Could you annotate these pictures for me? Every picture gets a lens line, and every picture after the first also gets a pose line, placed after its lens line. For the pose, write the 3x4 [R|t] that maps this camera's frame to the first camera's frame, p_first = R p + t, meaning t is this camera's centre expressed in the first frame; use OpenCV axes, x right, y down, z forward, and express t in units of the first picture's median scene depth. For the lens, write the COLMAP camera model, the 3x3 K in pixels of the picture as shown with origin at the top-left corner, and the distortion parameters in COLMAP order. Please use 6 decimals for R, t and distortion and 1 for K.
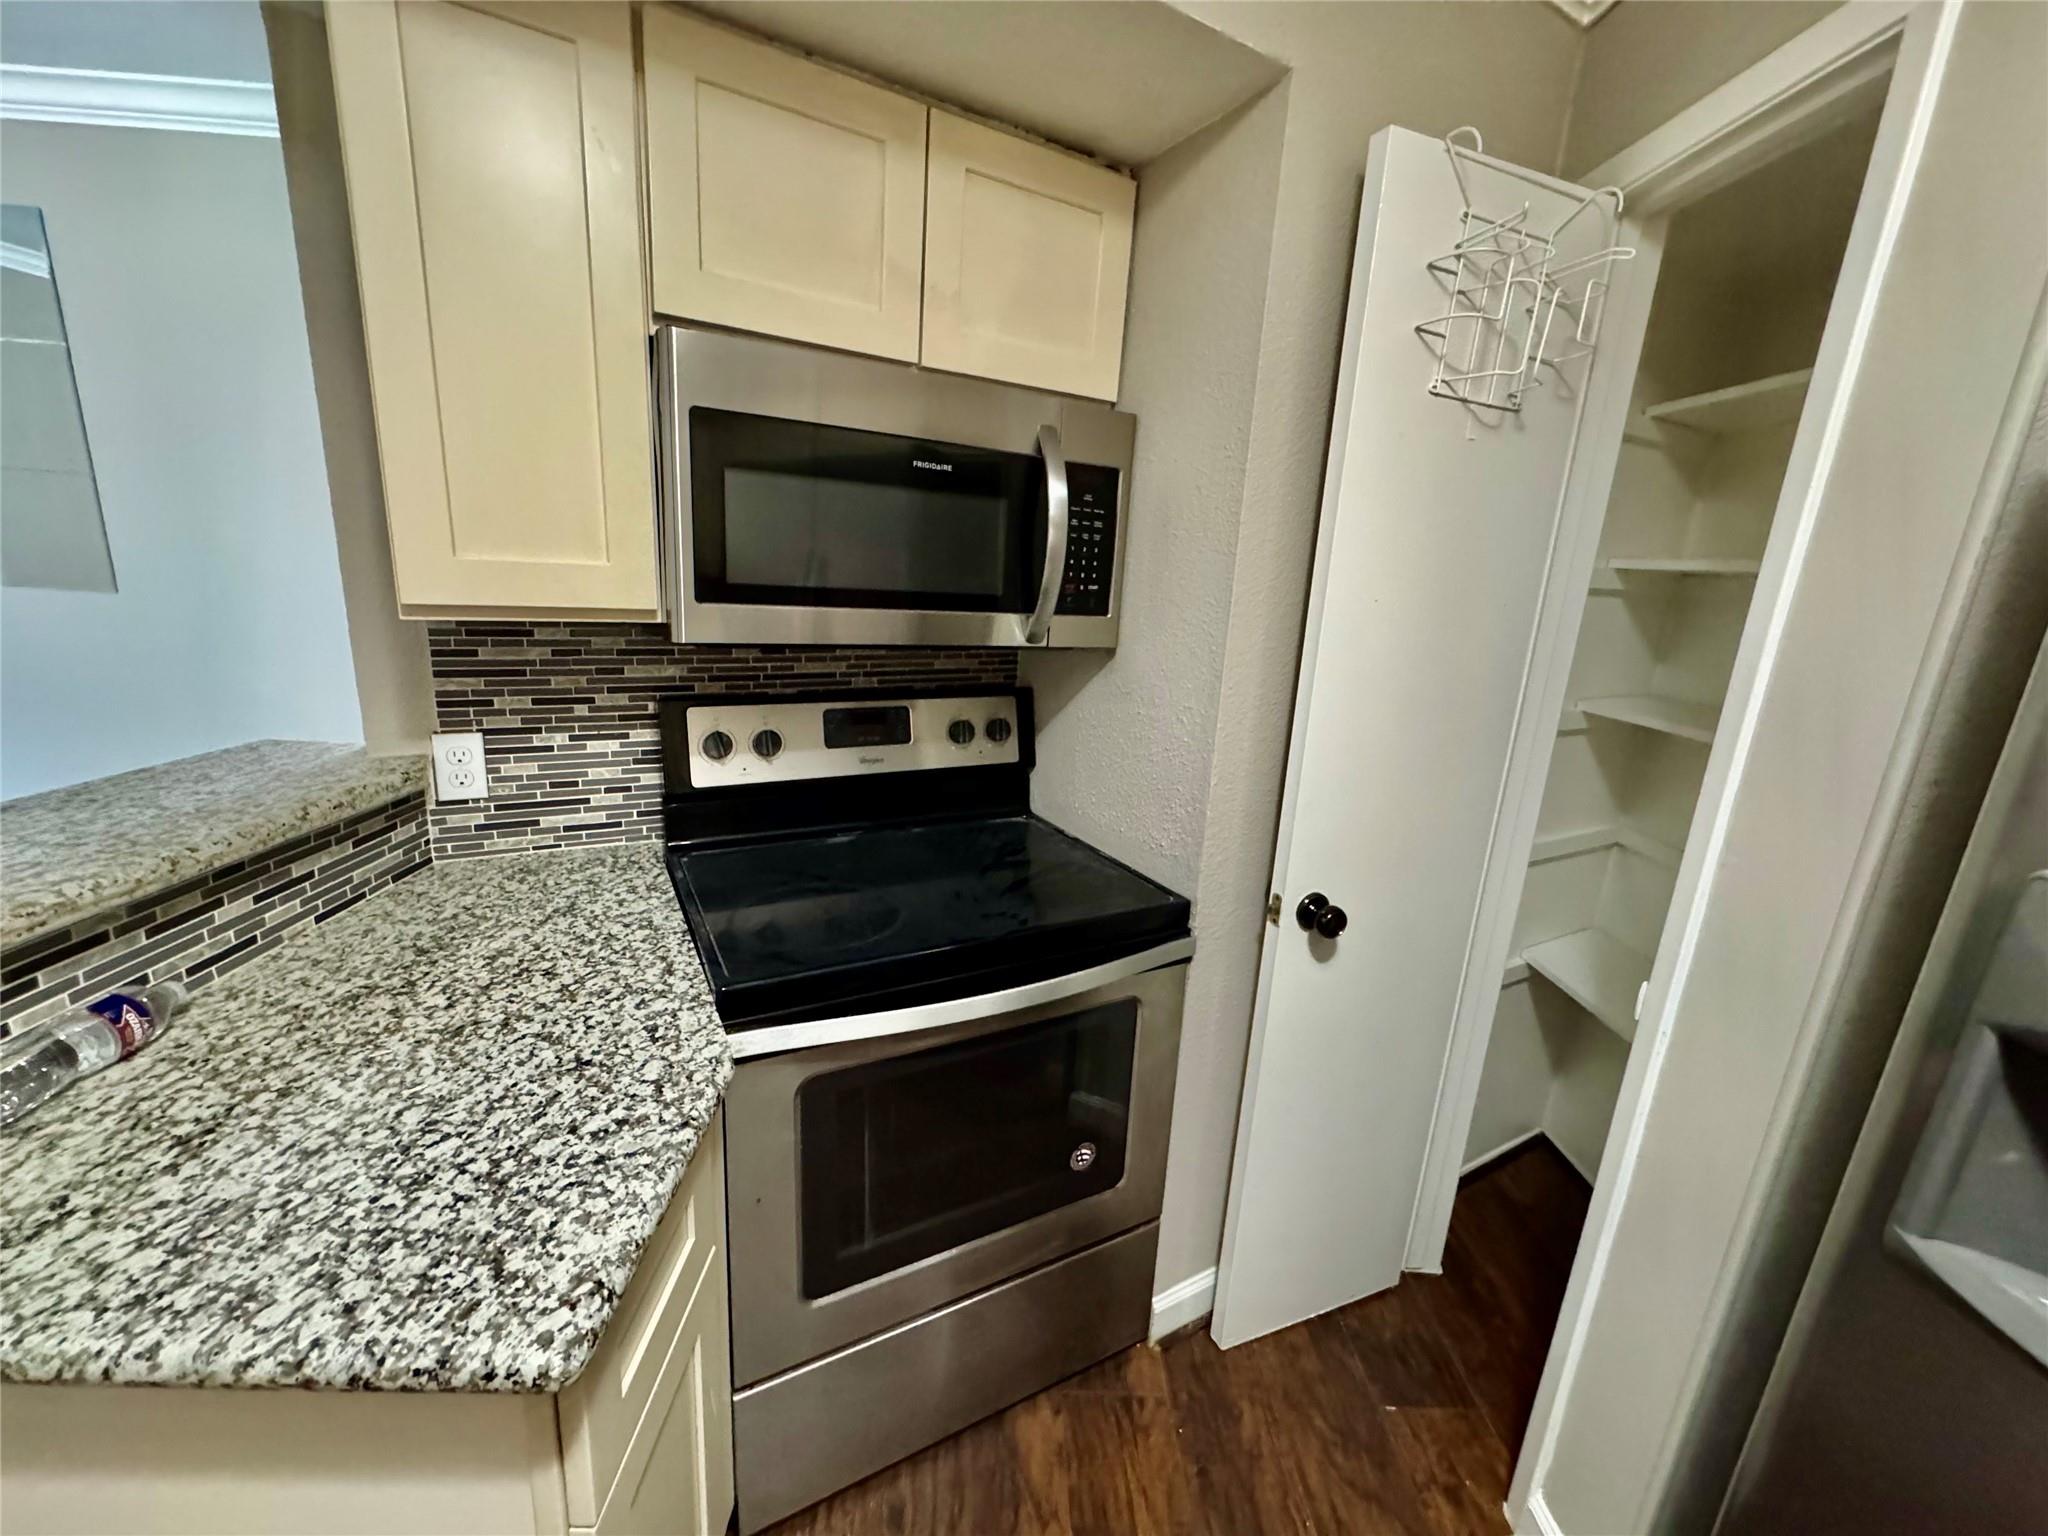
lens RADIAL K [[818.6, 0, 1026.8], [0, 818.6, 768.6], [0, 0, 1]] dist [0.004048, 0.000087]
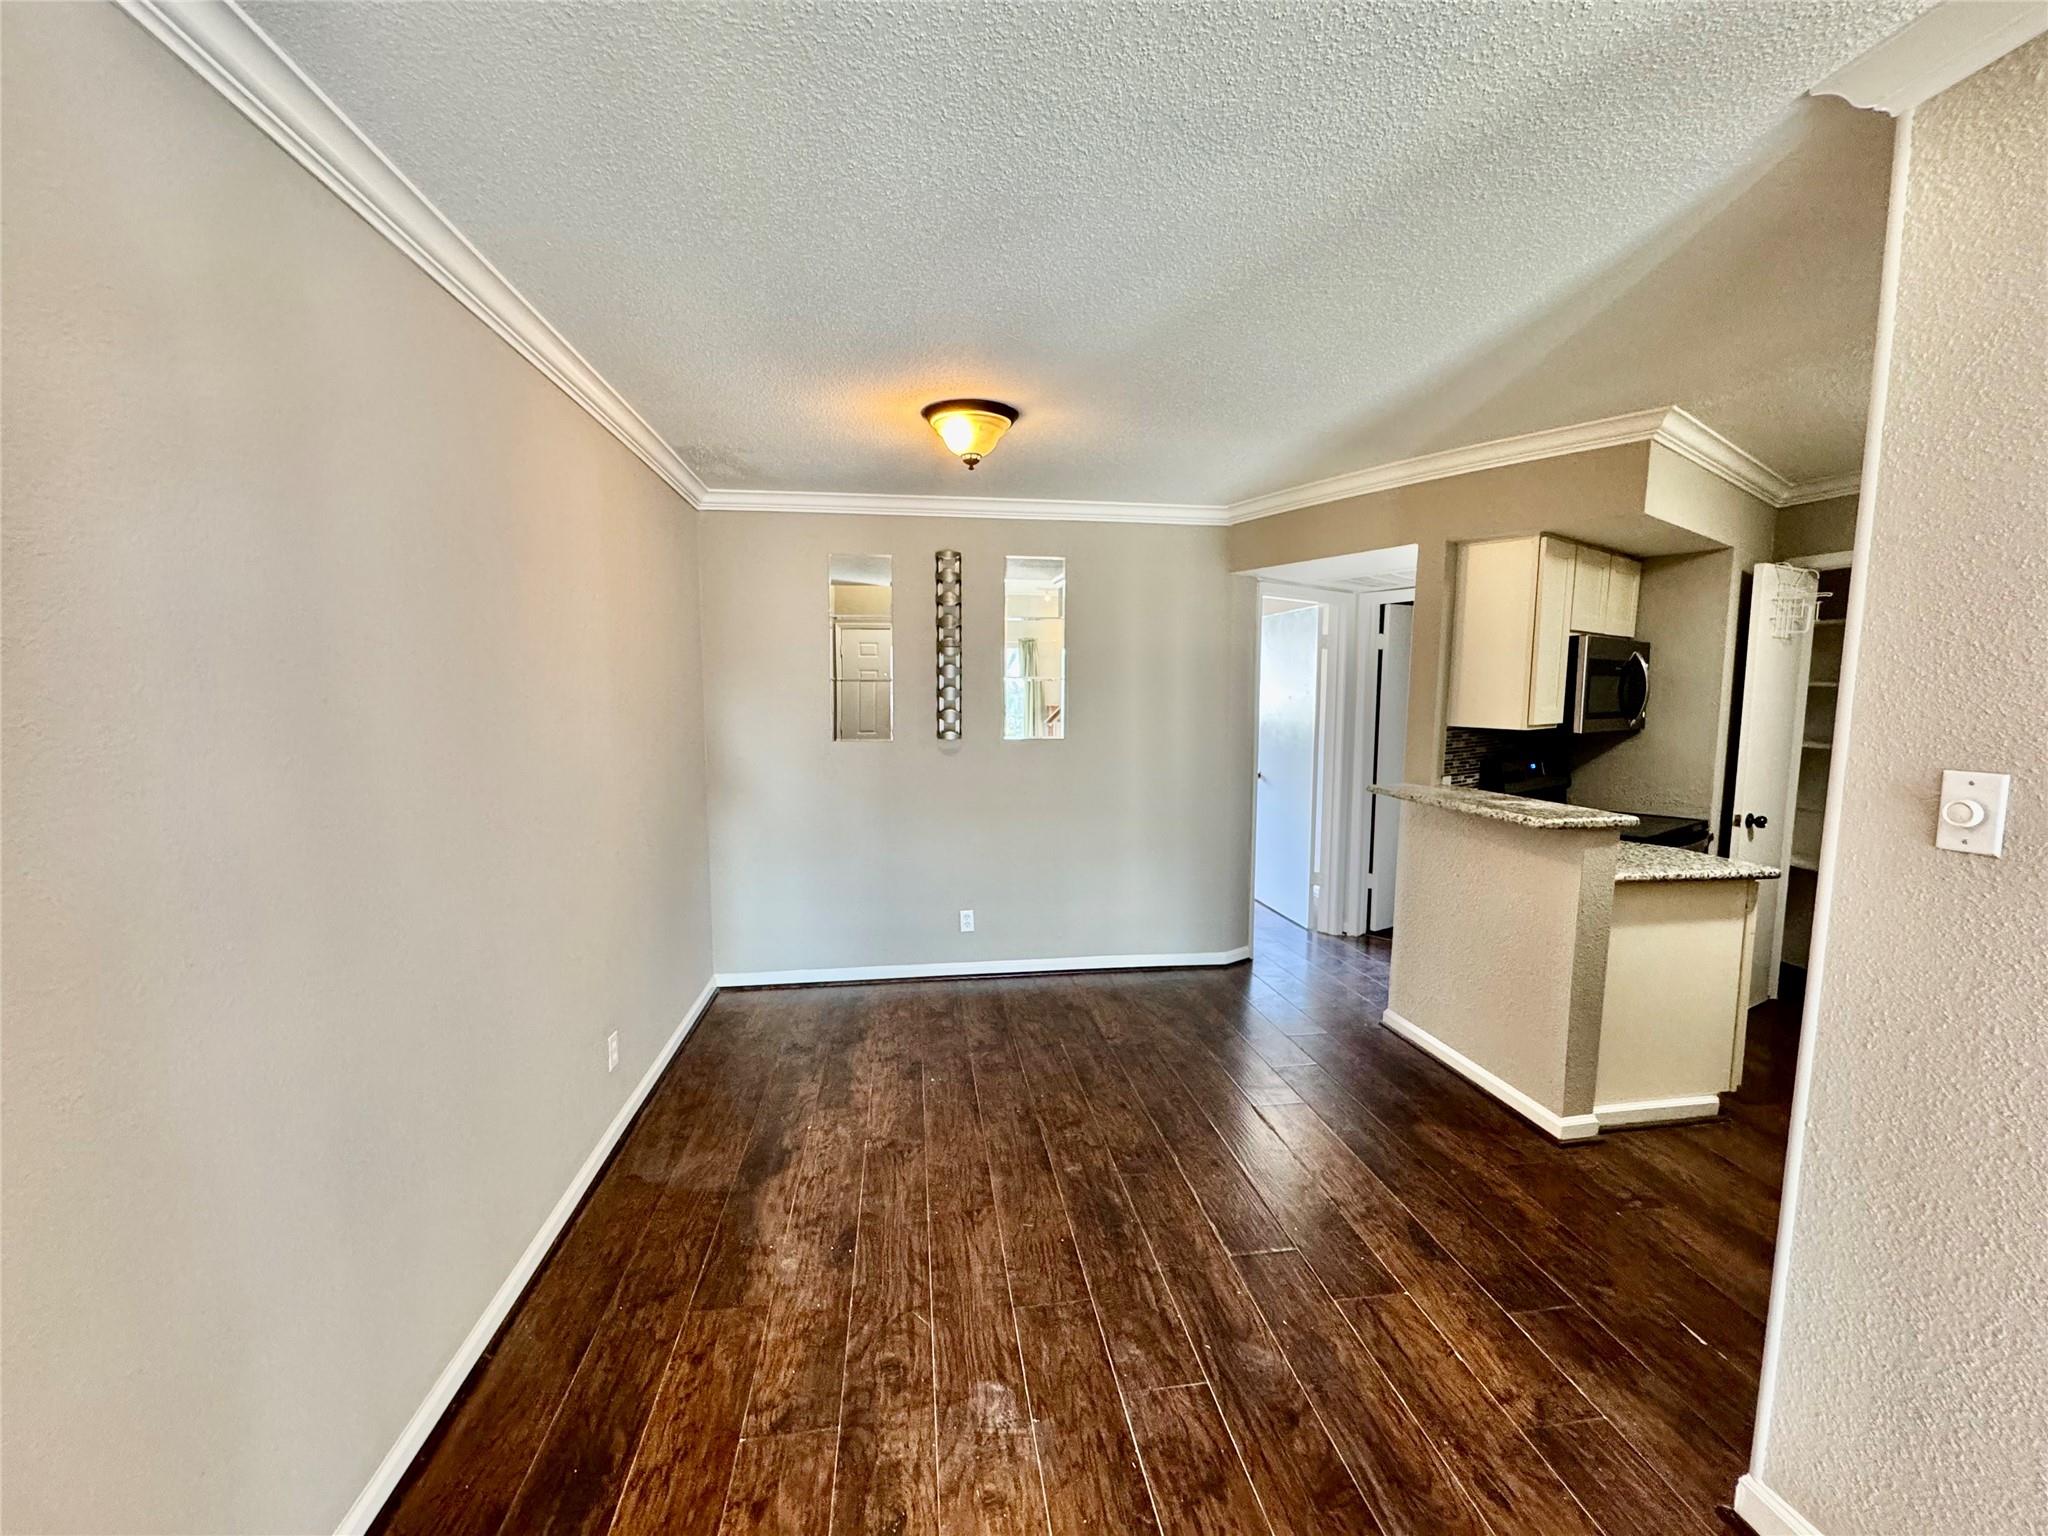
lens RADIAL K [[818.6, 0, 1020.2], [0, 818.6, 770.8], [0, 0, 1]] dist [0.004048, 0.000087]
pose [[0.990088, -0.070550, 0.121445, -2.314495], [0.088016, 0.985501, -0.145054, 0.195491], [-0.109451, 0.154306, 0.981942, -1.386116]]
